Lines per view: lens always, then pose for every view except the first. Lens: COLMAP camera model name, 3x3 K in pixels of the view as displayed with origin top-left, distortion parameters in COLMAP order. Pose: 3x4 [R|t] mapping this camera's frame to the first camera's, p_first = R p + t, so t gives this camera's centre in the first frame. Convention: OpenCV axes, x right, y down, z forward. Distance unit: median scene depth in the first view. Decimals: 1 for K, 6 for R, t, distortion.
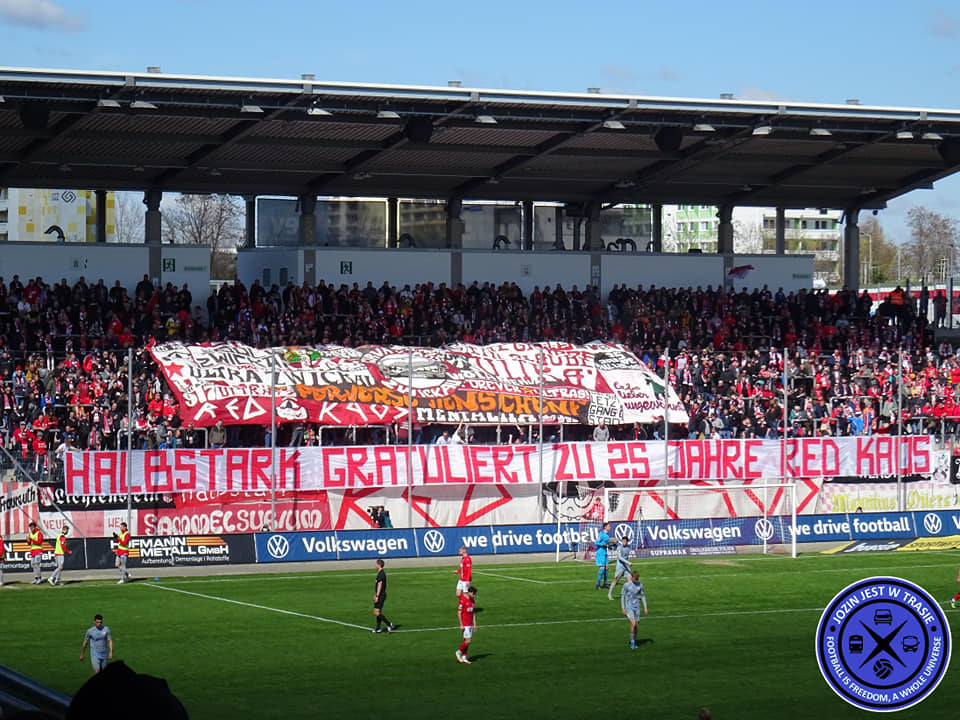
lens RADIAL K [[3017.4, 0, 480.0], [0, 3017.4, 360.0], [0, 0, 1]] dist [0.008784, 0.420026]
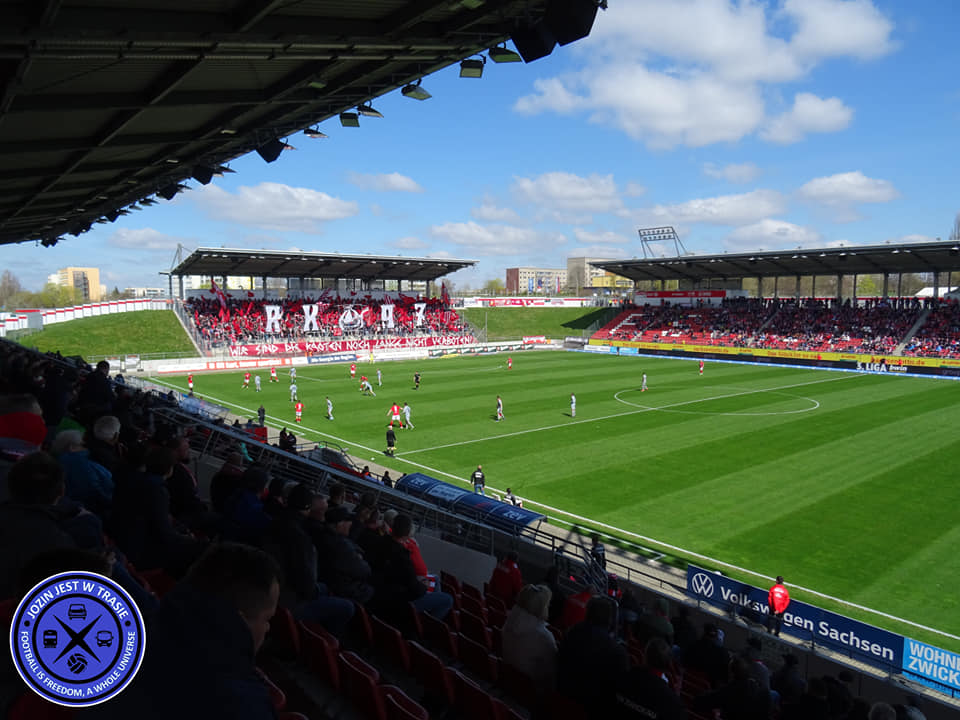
lens RADIAL K [[685.6, 0, 480.0], [0, 685.6, 360.0], [0, 0, 1]] dist [-0.002970, -0.000657]
pose [[0.980658, -0.022803, 0.194395, -0.000753], [0.007891, 0.996989, 0.077138, -0.012098], [-0.195569, -0.074112, 0.977886, -0.012661]]
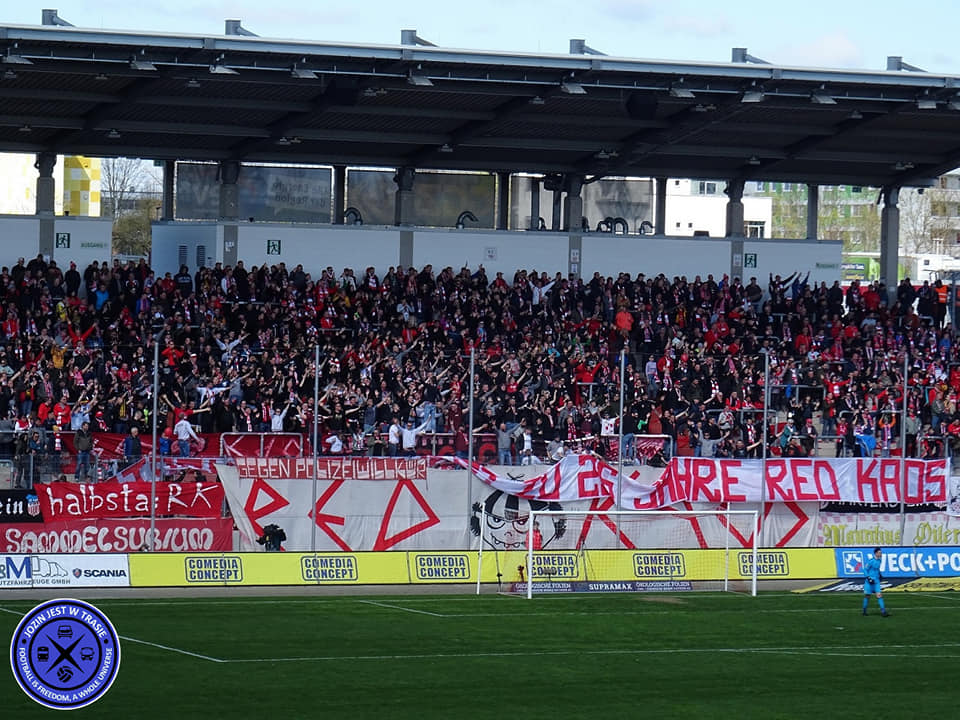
lens RADIAL K [[4437.1, 0, 636.1], [0, 4437.1, 360.3], [0, 0, 1]] dist [0.054493, -1.220444]
pose [[0.998882, 0.021245, -0.042240, 0.117064], [-0.020968, 0.999756, 0.006986, -0.009886], [0.042378, -0.006093, 0.999083, -0.261542]]
